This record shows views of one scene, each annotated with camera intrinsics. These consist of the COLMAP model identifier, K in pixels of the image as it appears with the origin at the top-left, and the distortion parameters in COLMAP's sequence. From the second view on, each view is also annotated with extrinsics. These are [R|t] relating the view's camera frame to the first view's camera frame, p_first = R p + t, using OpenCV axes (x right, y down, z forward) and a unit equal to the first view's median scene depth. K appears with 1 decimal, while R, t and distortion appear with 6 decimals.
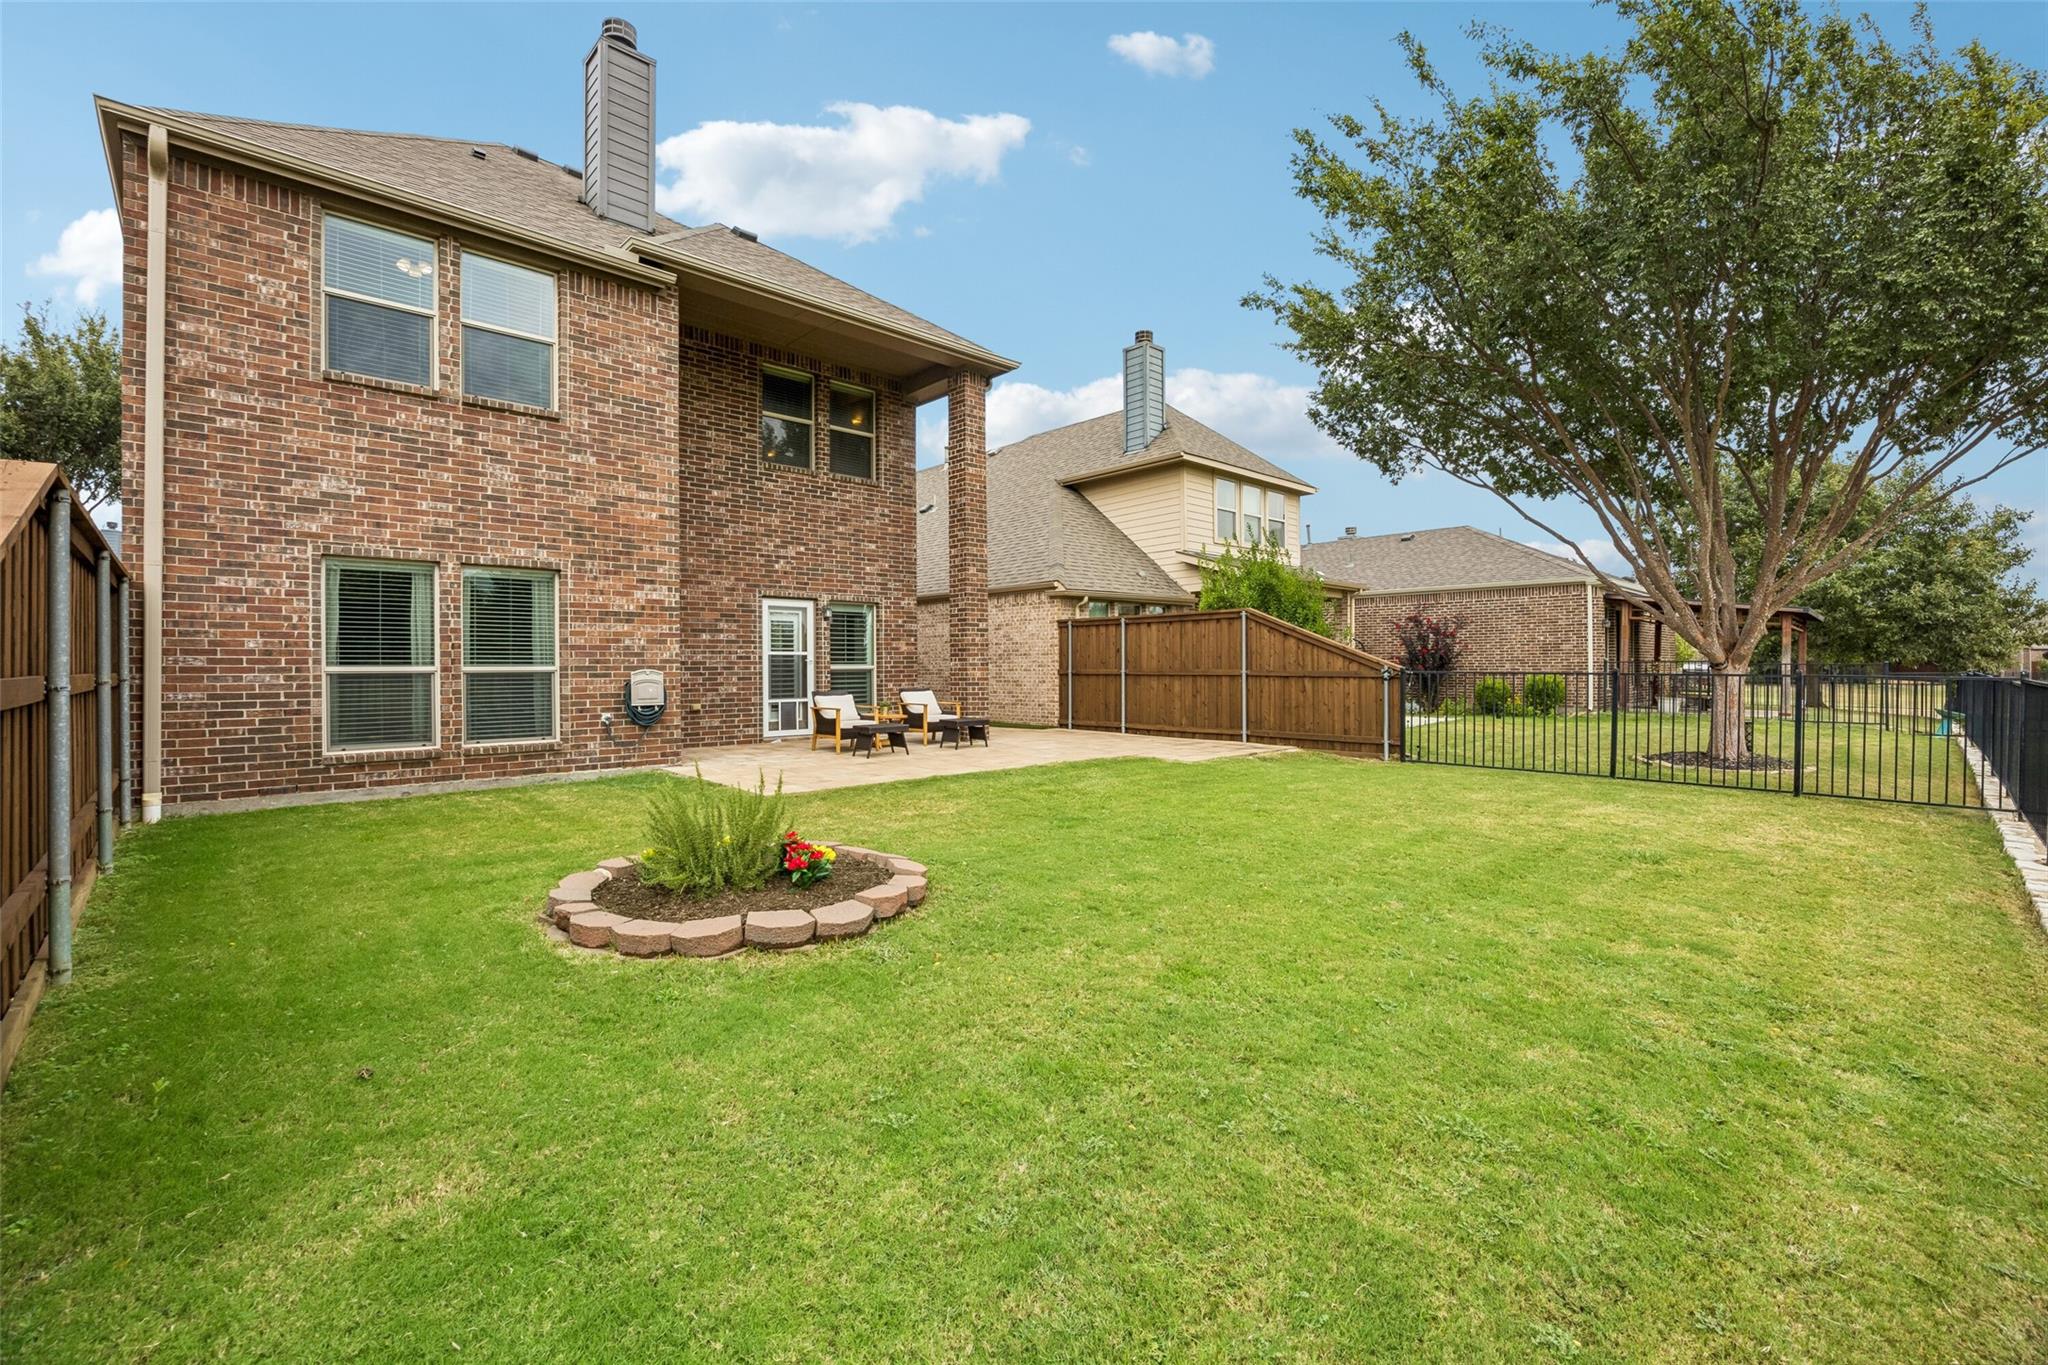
lens RADIAL K [[867.0, 0, 1029.7], [0, 867.0, 670.1], [0, 0, 1]] dist [0.002441, -0.000249]
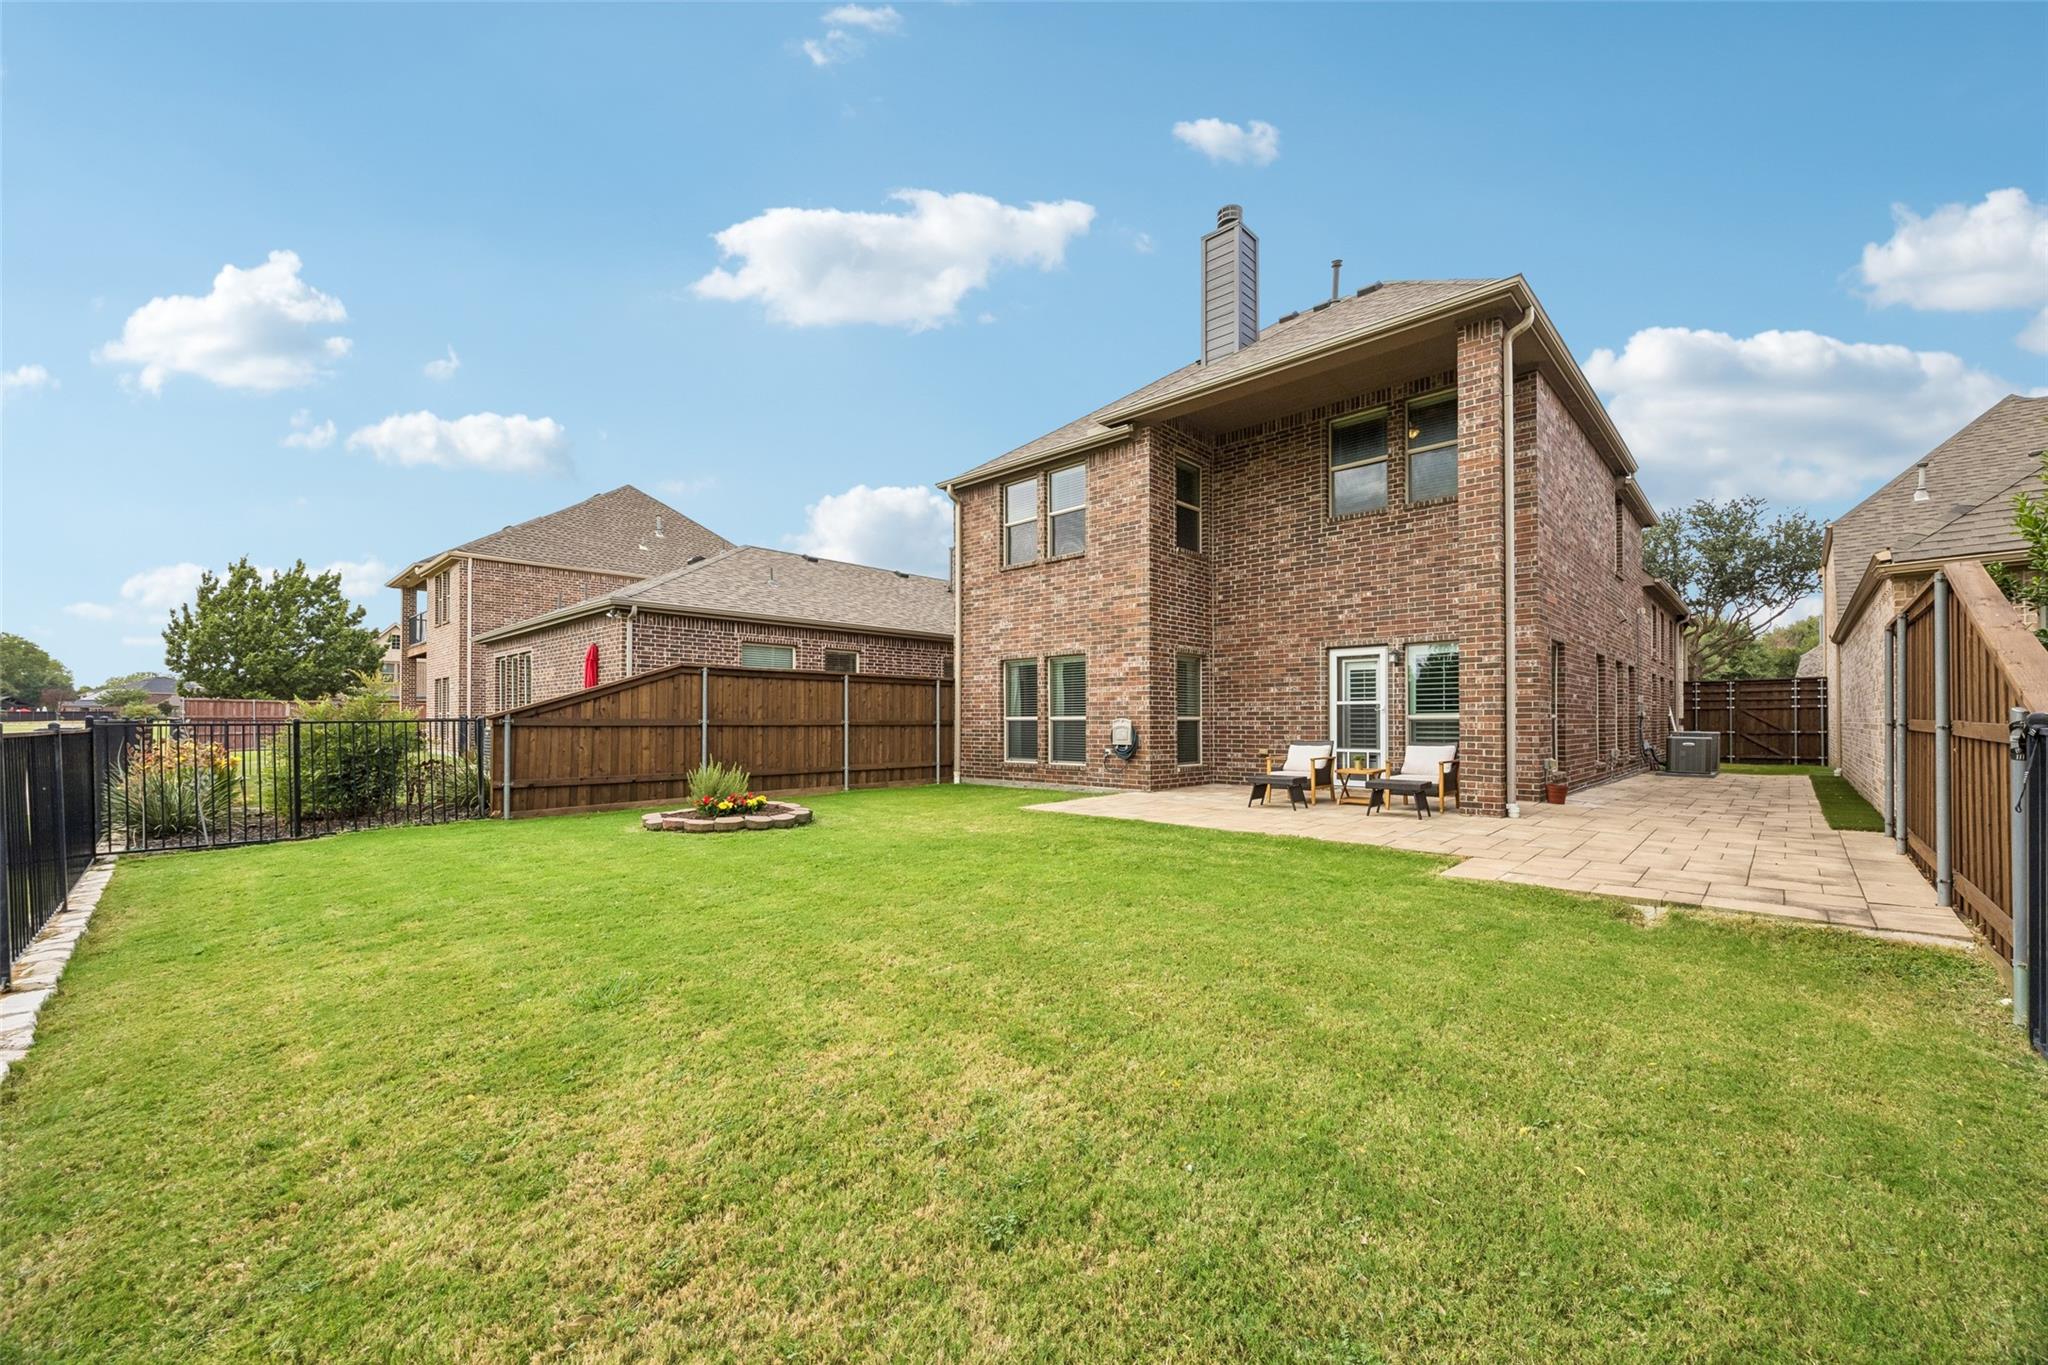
lens RADIAL K [[796.3, 0, 1021.7], [0, 796.3, 722.4], [0, 0, 1]] dist [0.002021, -0.002166]
pose [[0.057258, 0.006473, -0.998338, 0.799322], [-0.001354, 0.999979, 0.006406, -0.002741], [0.998359, 0.000985, 0.057265, 0.750874]]
